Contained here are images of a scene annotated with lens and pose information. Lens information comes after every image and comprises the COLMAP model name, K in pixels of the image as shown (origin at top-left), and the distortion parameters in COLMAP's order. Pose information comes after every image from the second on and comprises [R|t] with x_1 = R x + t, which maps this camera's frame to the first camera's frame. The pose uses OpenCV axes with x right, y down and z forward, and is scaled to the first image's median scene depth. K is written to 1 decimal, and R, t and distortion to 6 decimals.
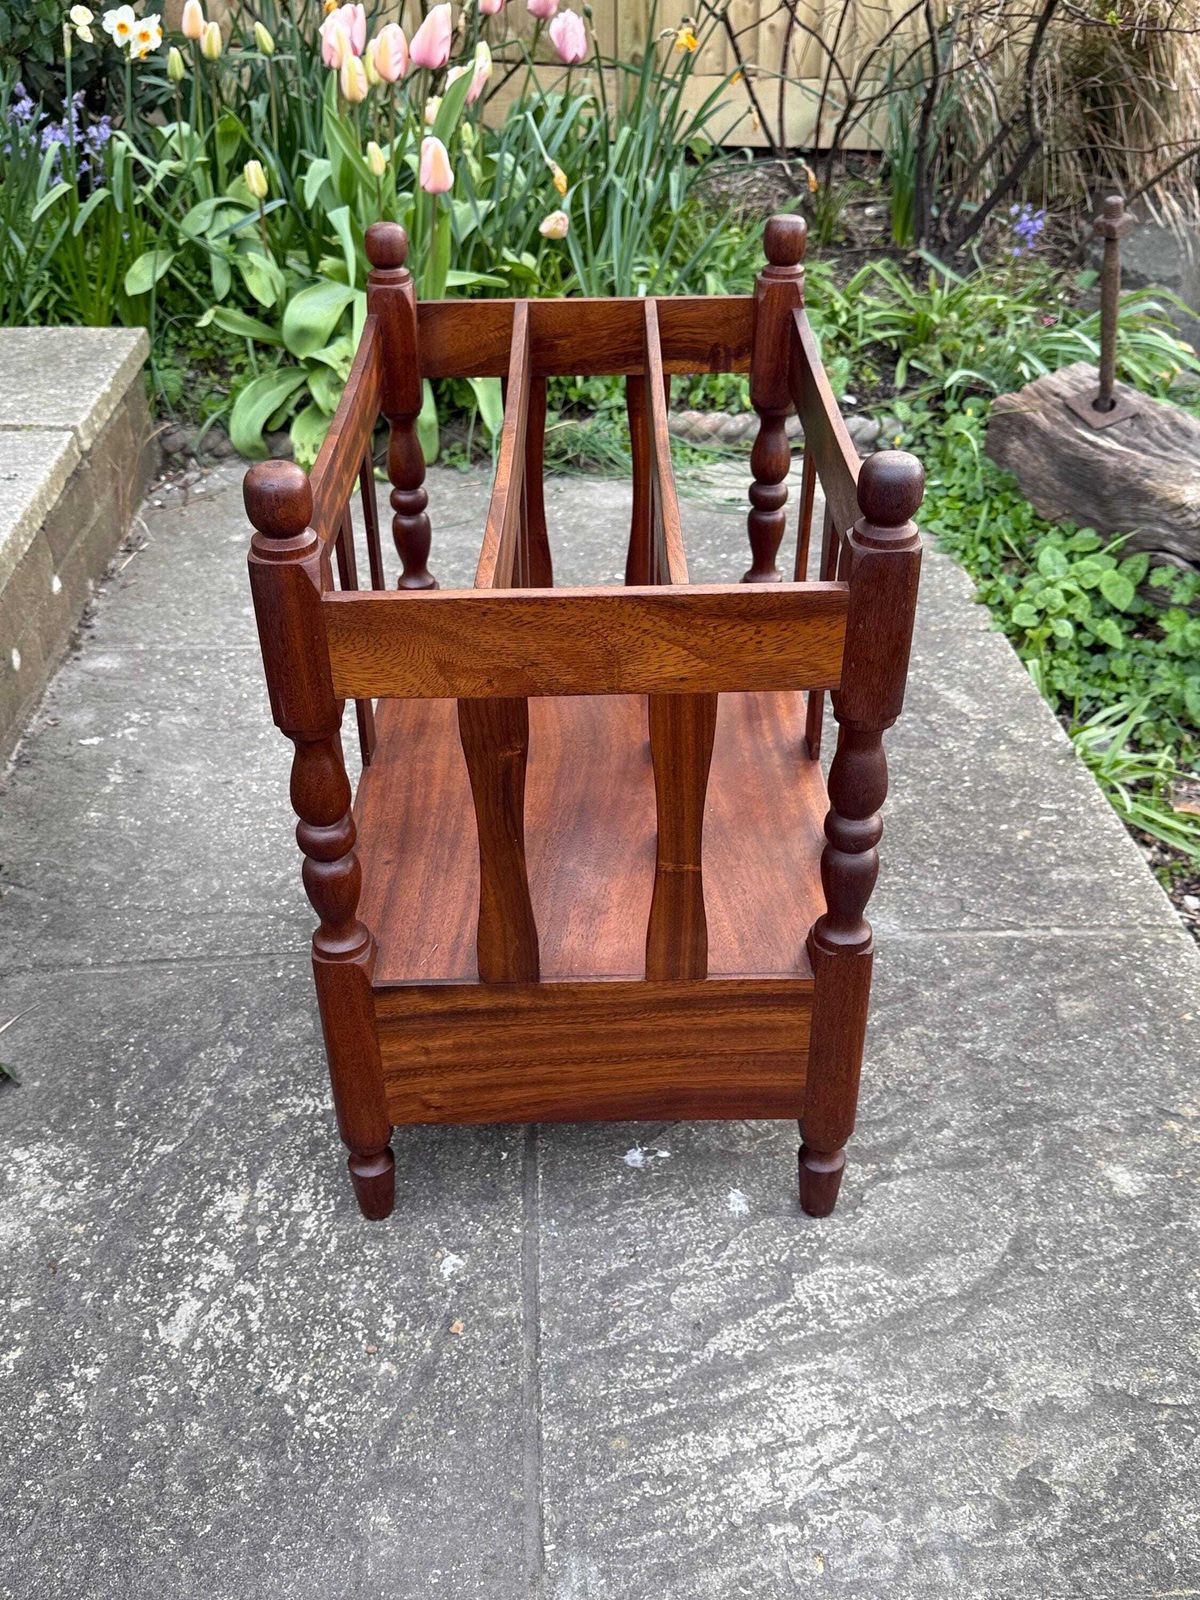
lens RADIAL K [[1461.3, 0, 591.8], [0, 1461.3, 801.3], [0, 0, 1]] dist [0.186926, -0.429225]
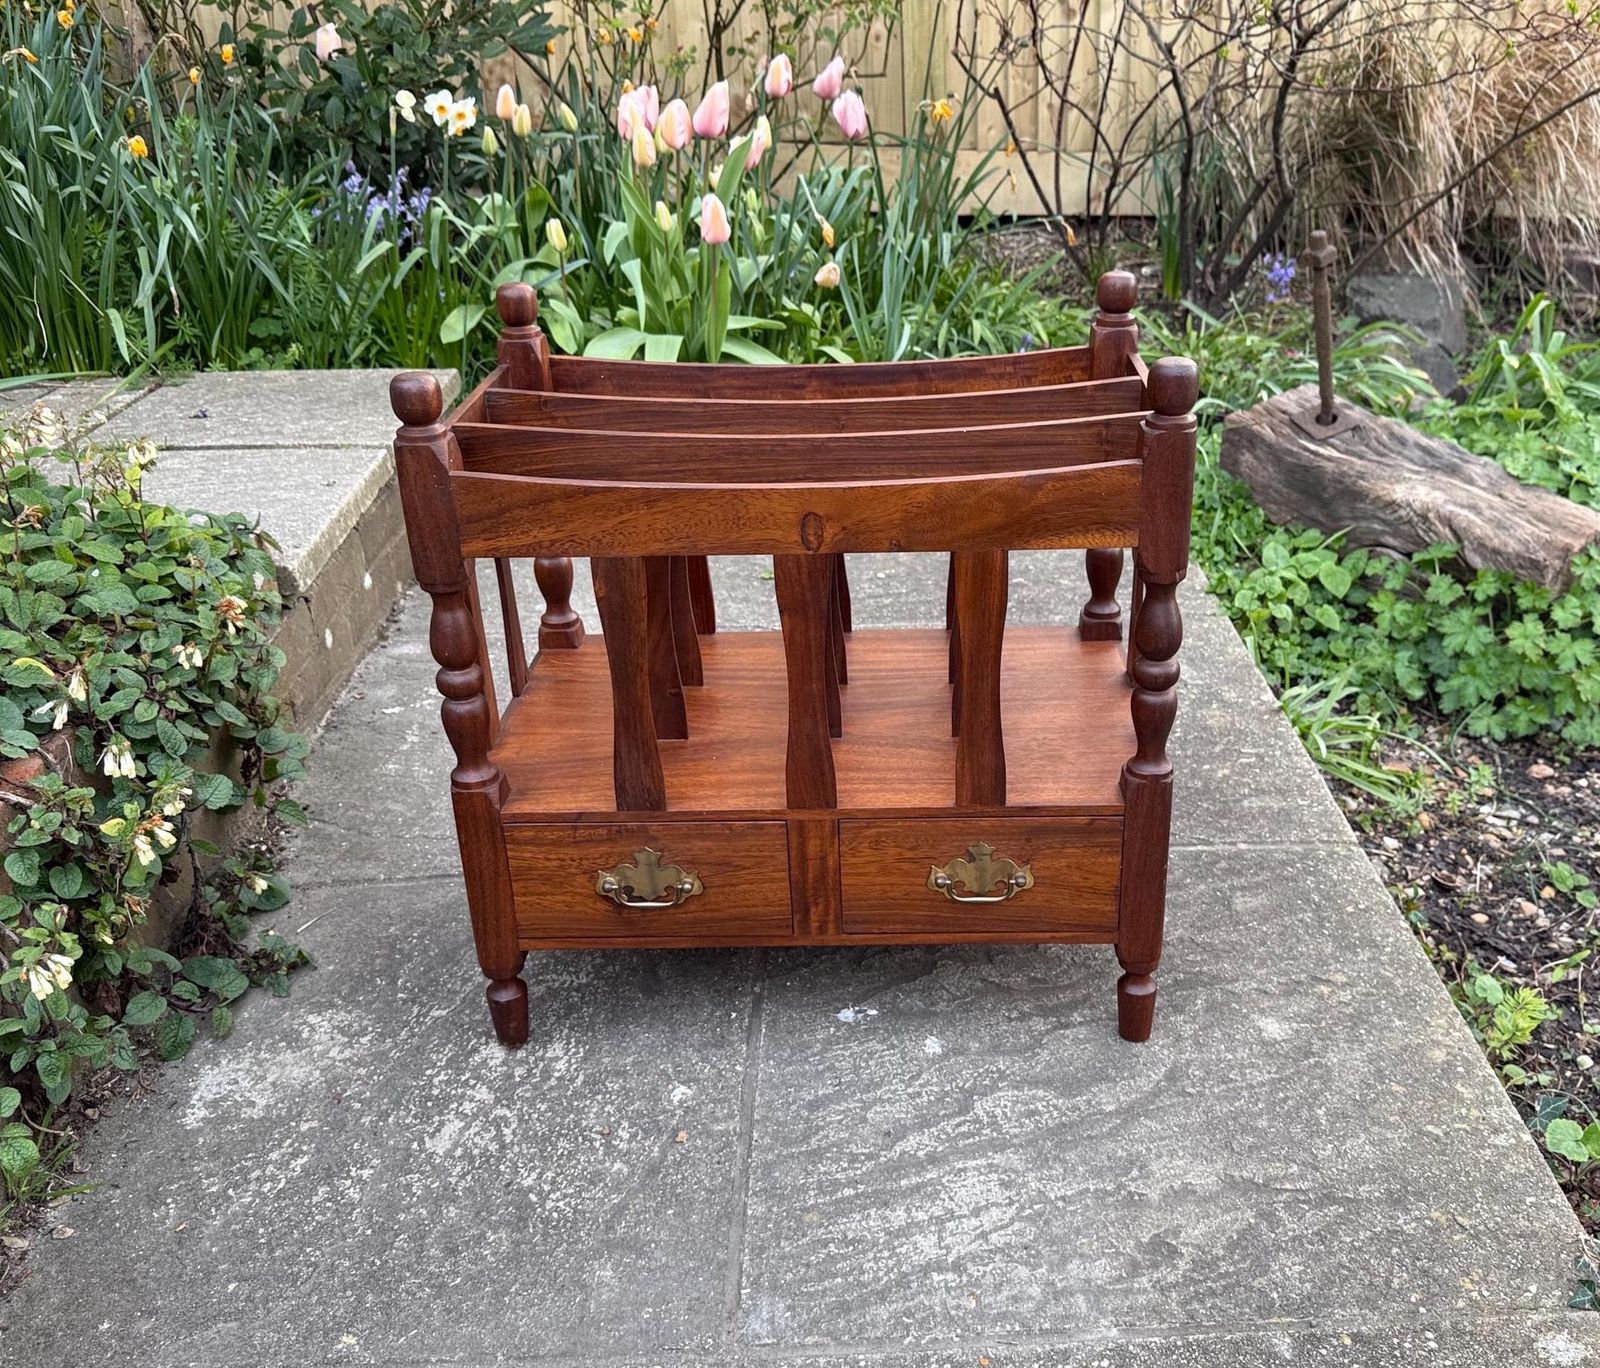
lens RADIAL K [[1538.7, 0, 884.7], [0, 1538.7, 706.4], [0, 0, 1]] dist [0.203014, -0.472569]
pose [[0.999545, -0.010571, -0.028252, 0.087766], [0.006991, 0.992267, -0.123924, 0.141711], [0.029344, 0.123670, 0.991889, -0.205407]]
